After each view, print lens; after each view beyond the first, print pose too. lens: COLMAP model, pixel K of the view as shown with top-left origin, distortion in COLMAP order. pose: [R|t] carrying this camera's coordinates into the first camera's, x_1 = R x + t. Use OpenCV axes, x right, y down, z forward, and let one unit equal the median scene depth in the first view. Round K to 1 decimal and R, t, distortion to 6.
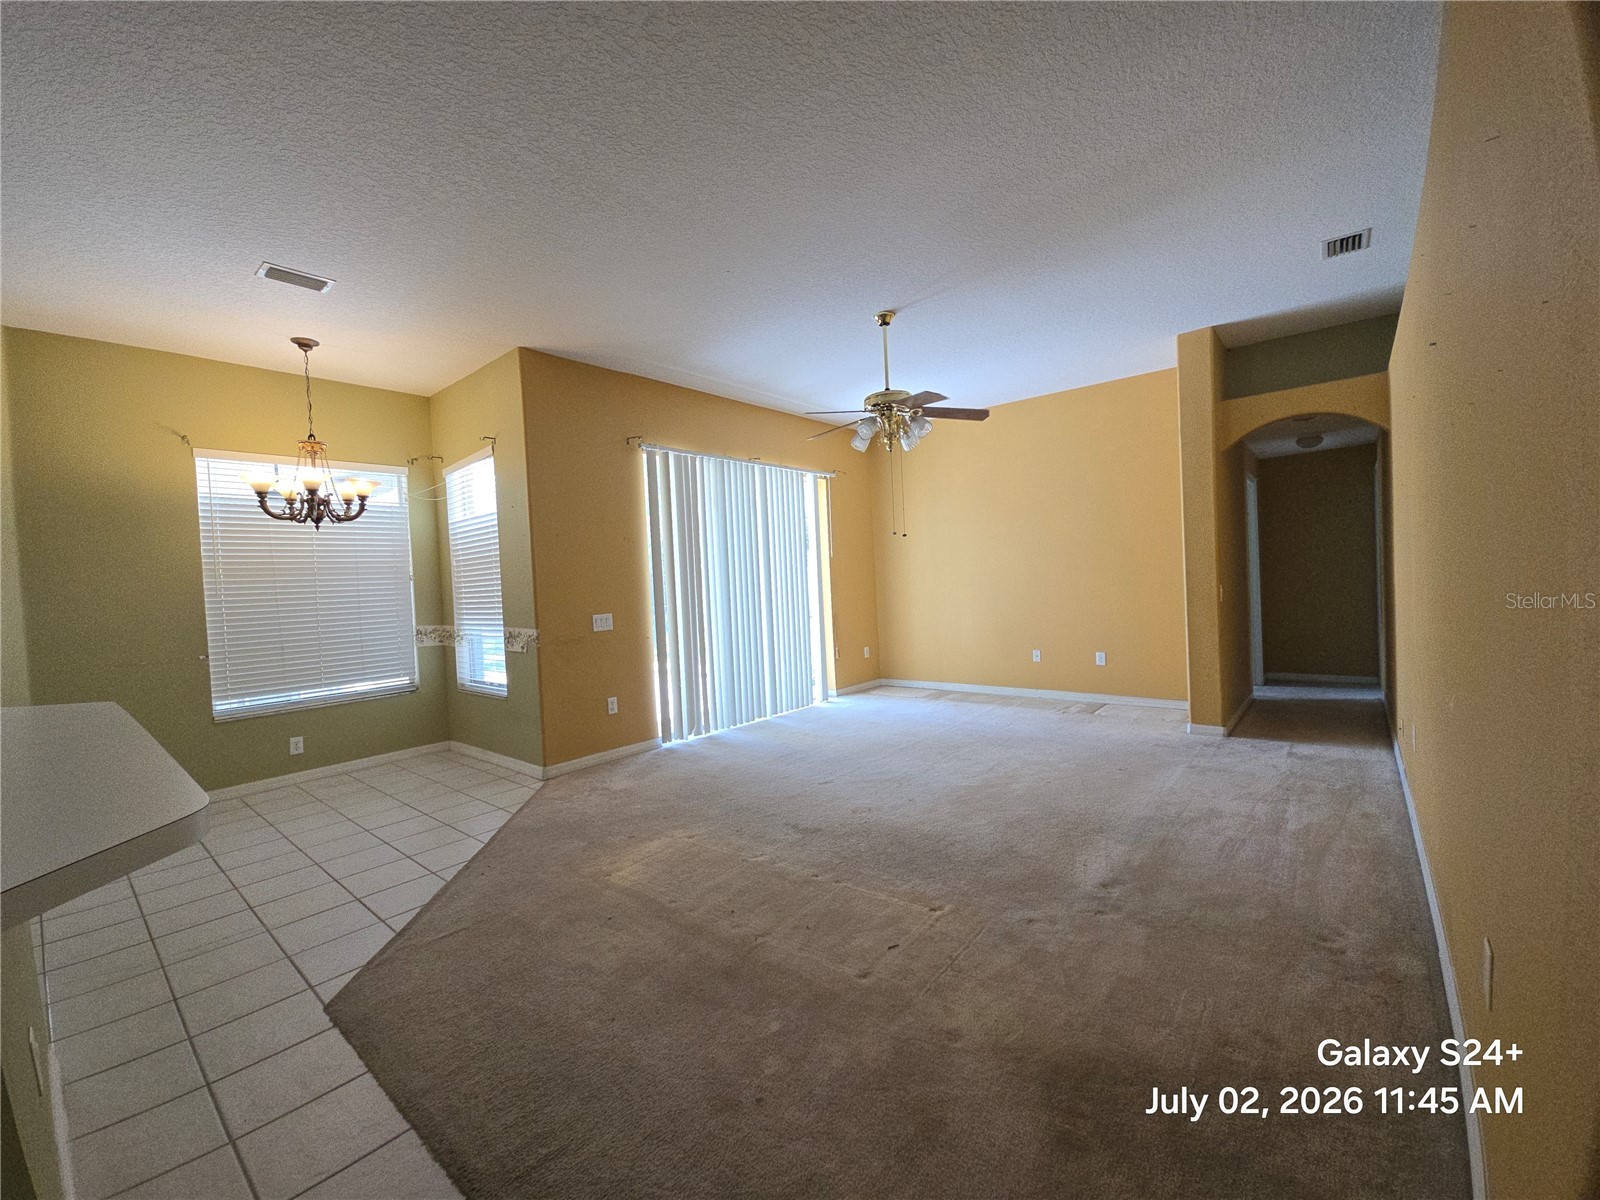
lens RADIAL K [[647.2, 0, 801.1], [0, 647.2, 602.7], [0, 0, 1]] dist [0.002680, -0.002875]
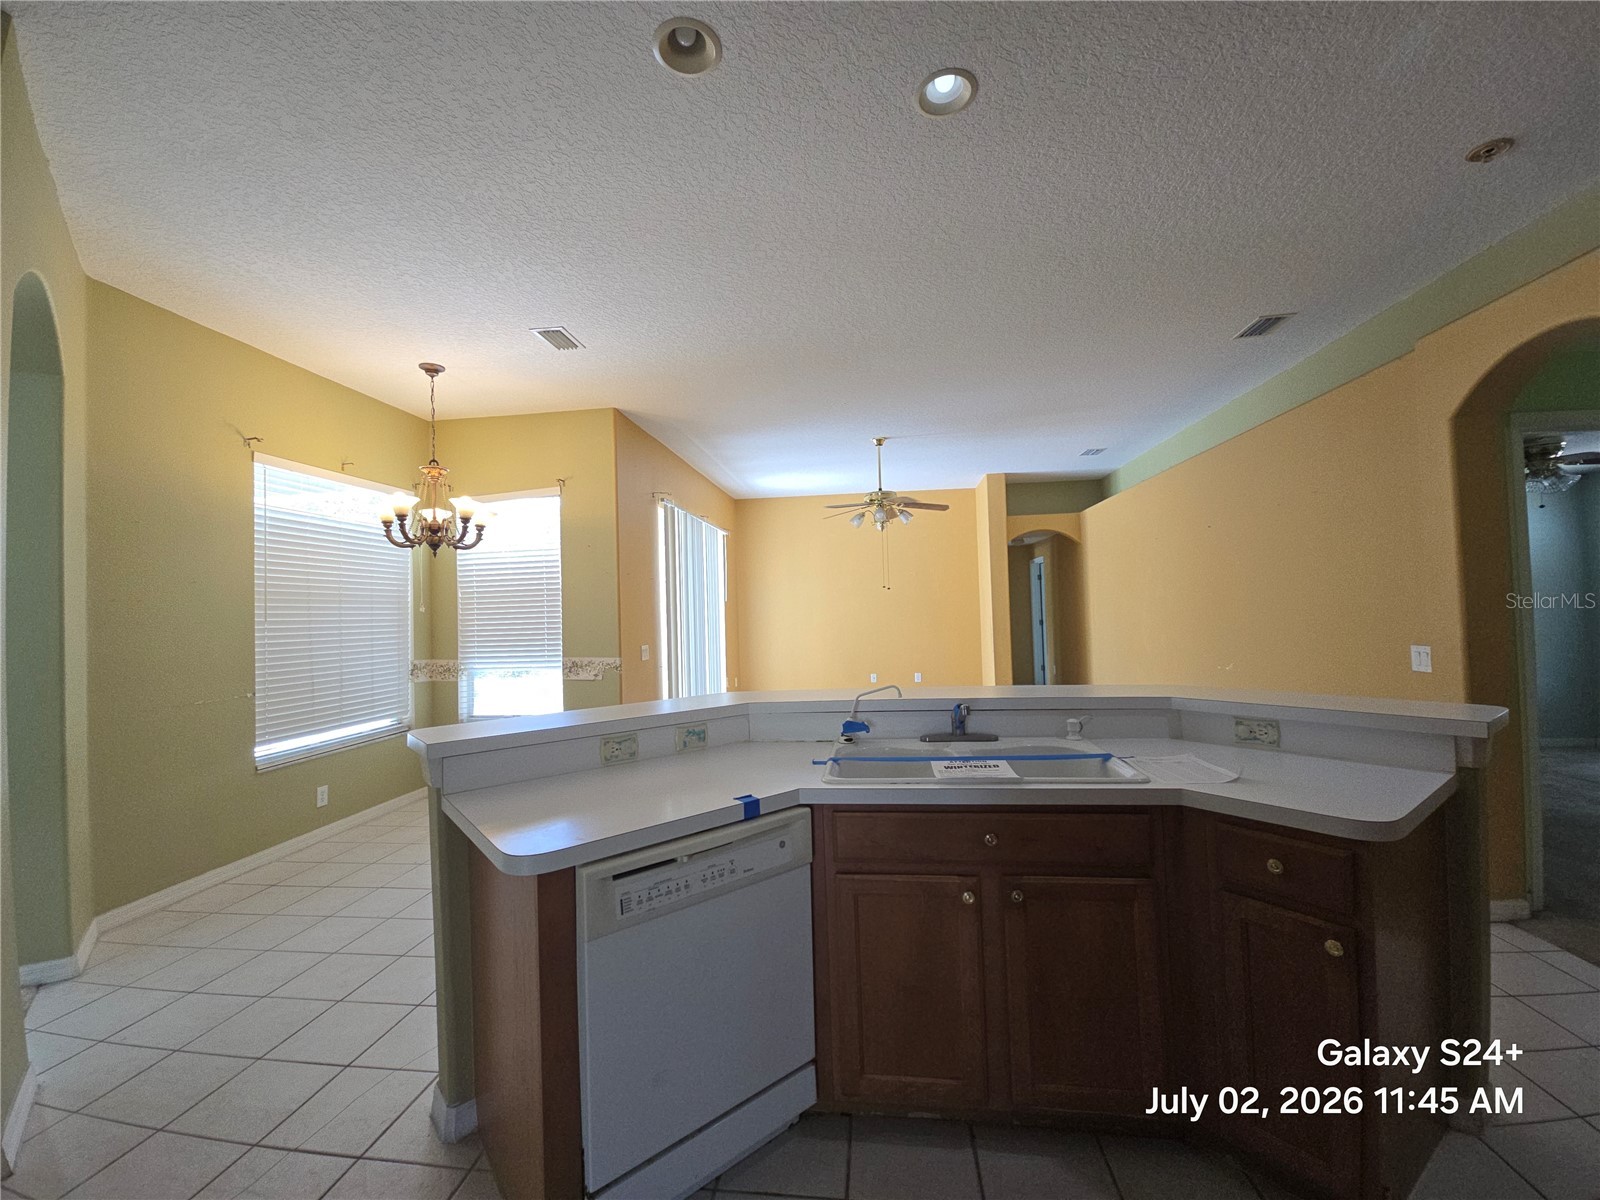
lens RADIAL K [[647.2, 0, 794.1], [0, 647.2, 604.4], [0, 0, 1]] dist [0.002680, -0.002875]
pose [[0.841337, 0.030513, 0.539650, -0.737924], [0.009252, 0.997446, -0.070822, 0.030993], [-0.540432, 0.064578, 0.838906, -0.096828]]
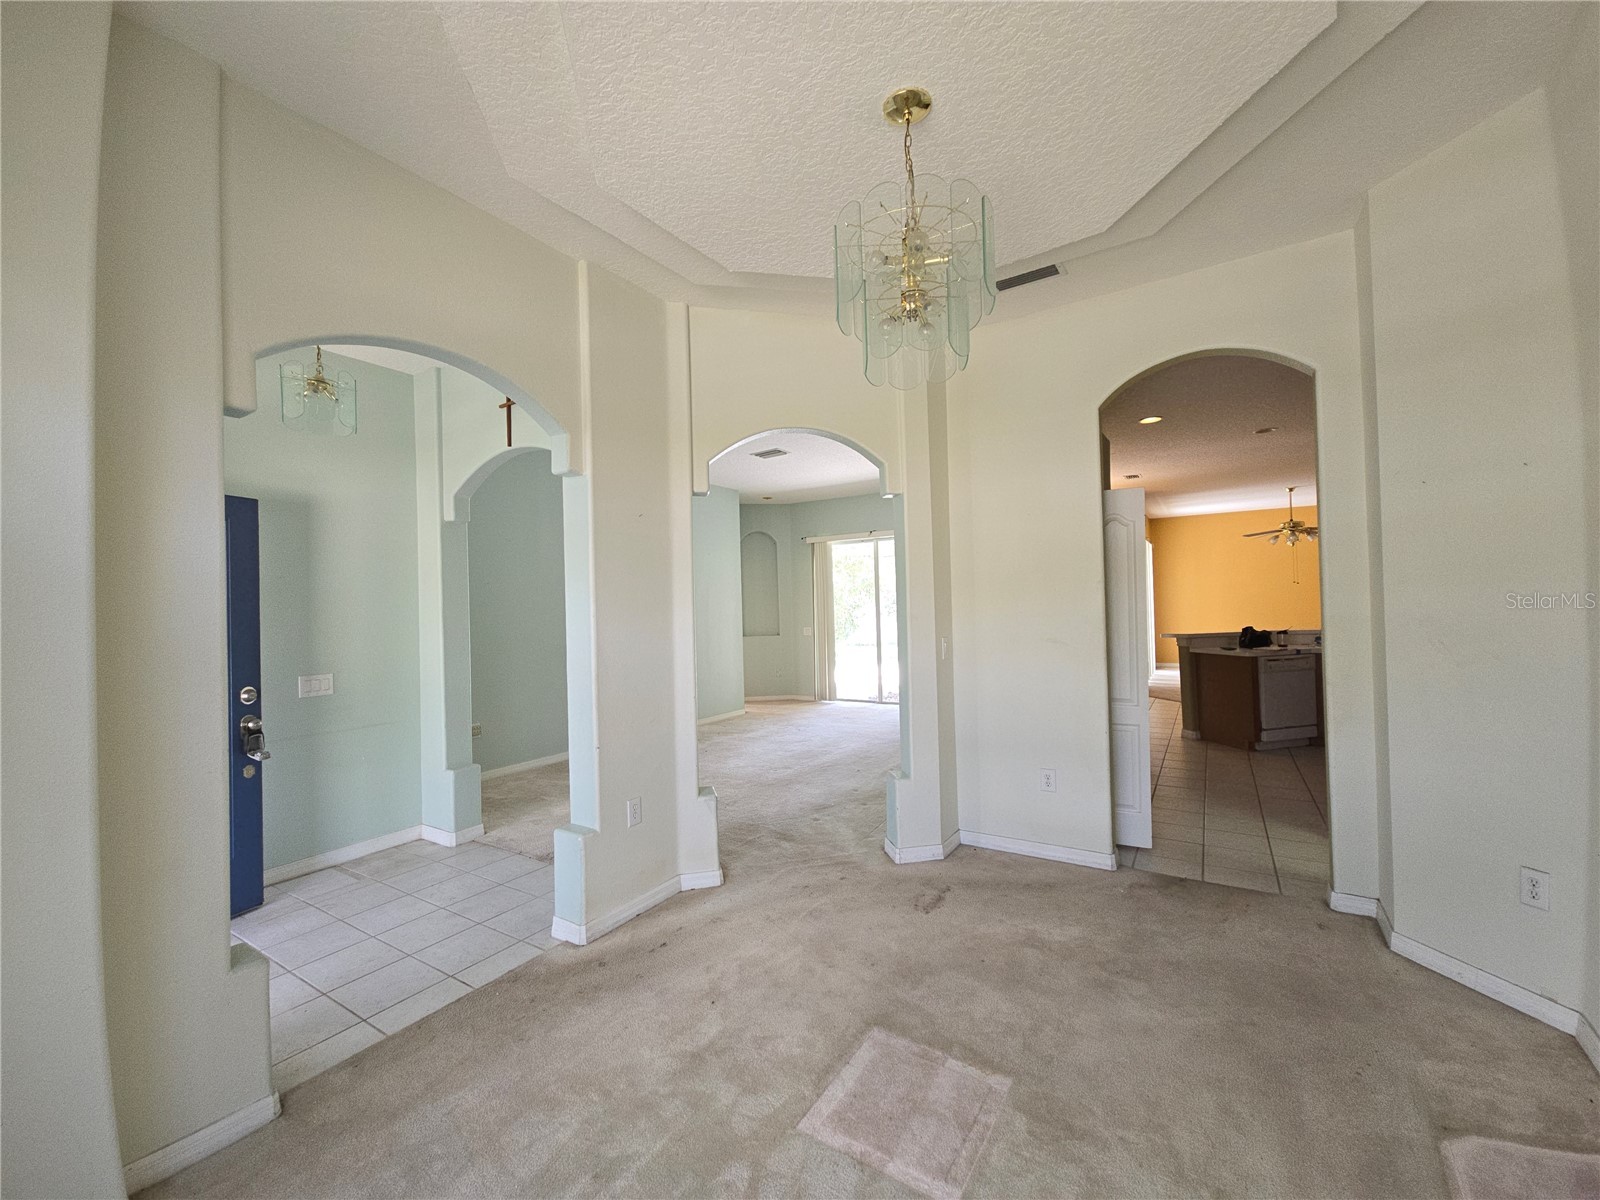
lens RADIAL K [[647.2, 0, 786.6], [0, 647.2, 600.3], [0, 0, 1]] dist [0.002680, -0.002875]
pose [[0.991860, 0.022740, 0.125285, -1.754121], [-0.015682, 0.998249, -0.057035, 0.107334], [-0.126362, 0.054606, 0.990480, -0.945971]]
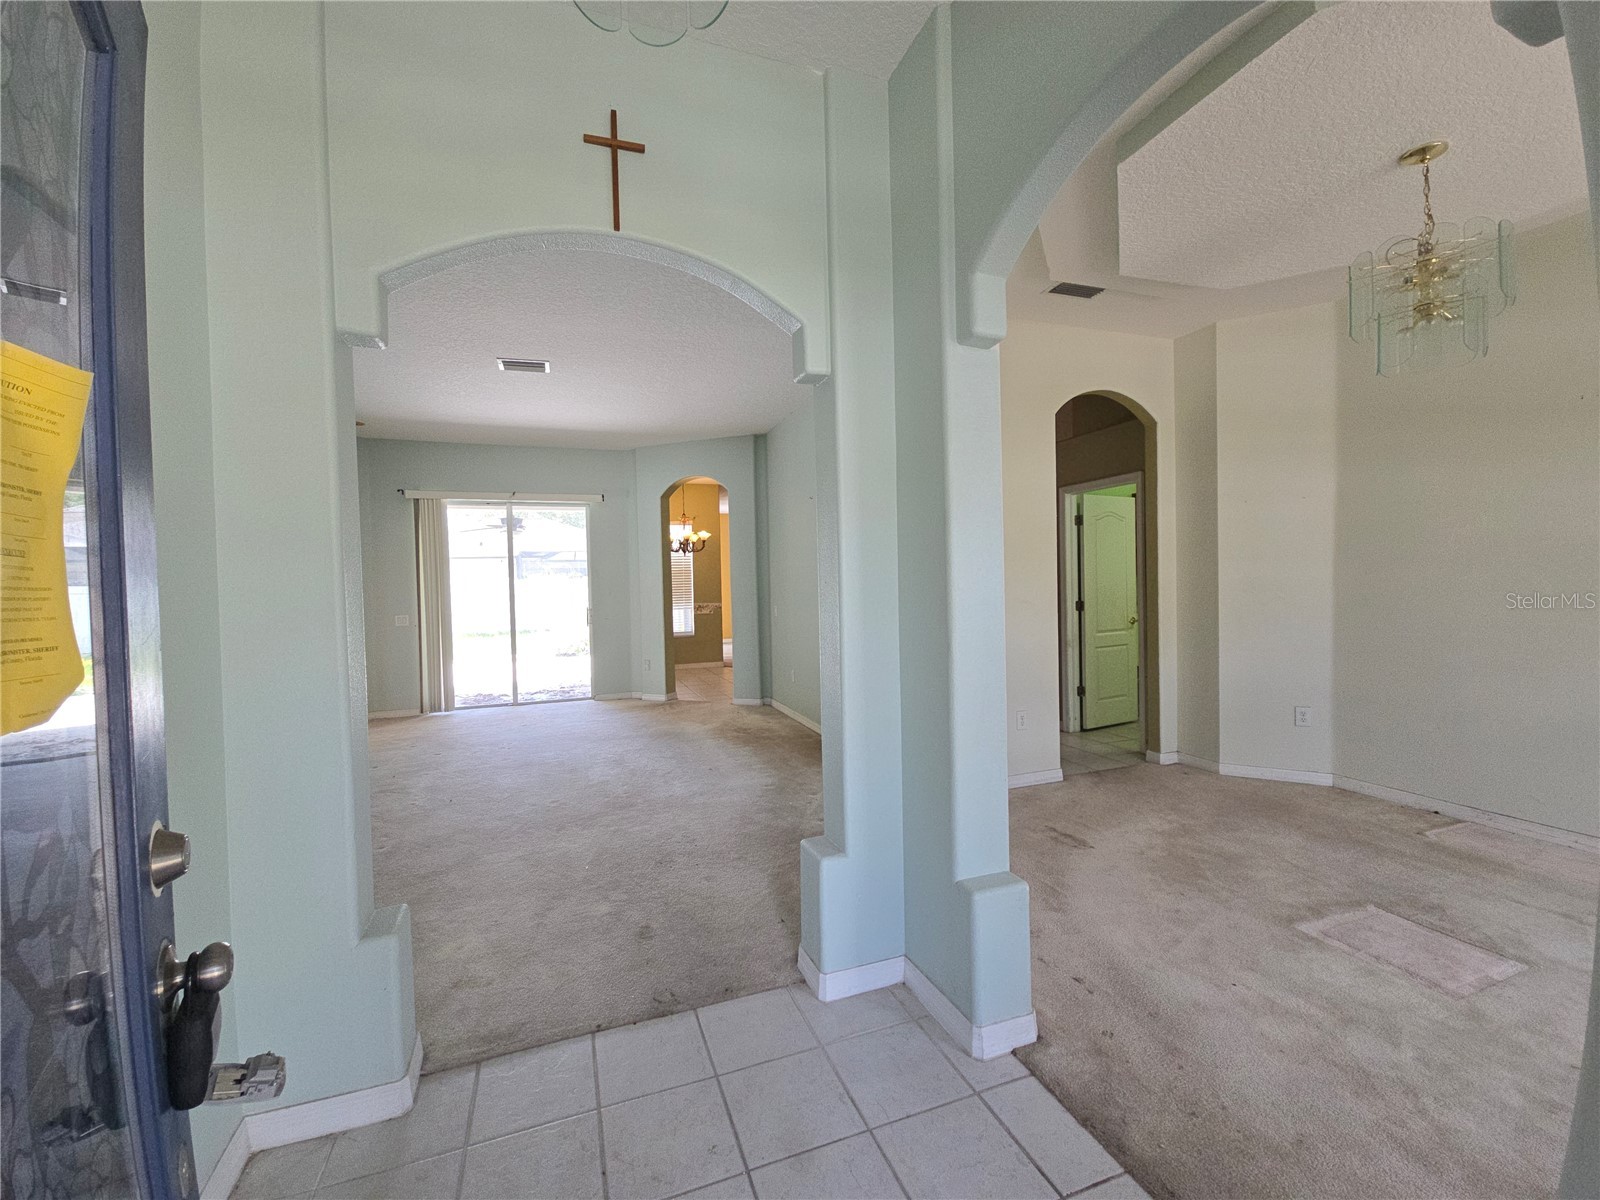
lens RADIAL K [[647.2, 0, 789.1], [0, 647.2, 600.5], [0, 0, 1]] dist [0.002680, -0.002875]
pose [[0.508203, 0.015557, 0.861097, -2.283031], [0.032784, 0.998763, -0.037392, 0.127338], [-0.860613, 0.047233, 0.507065, -0.413500]]
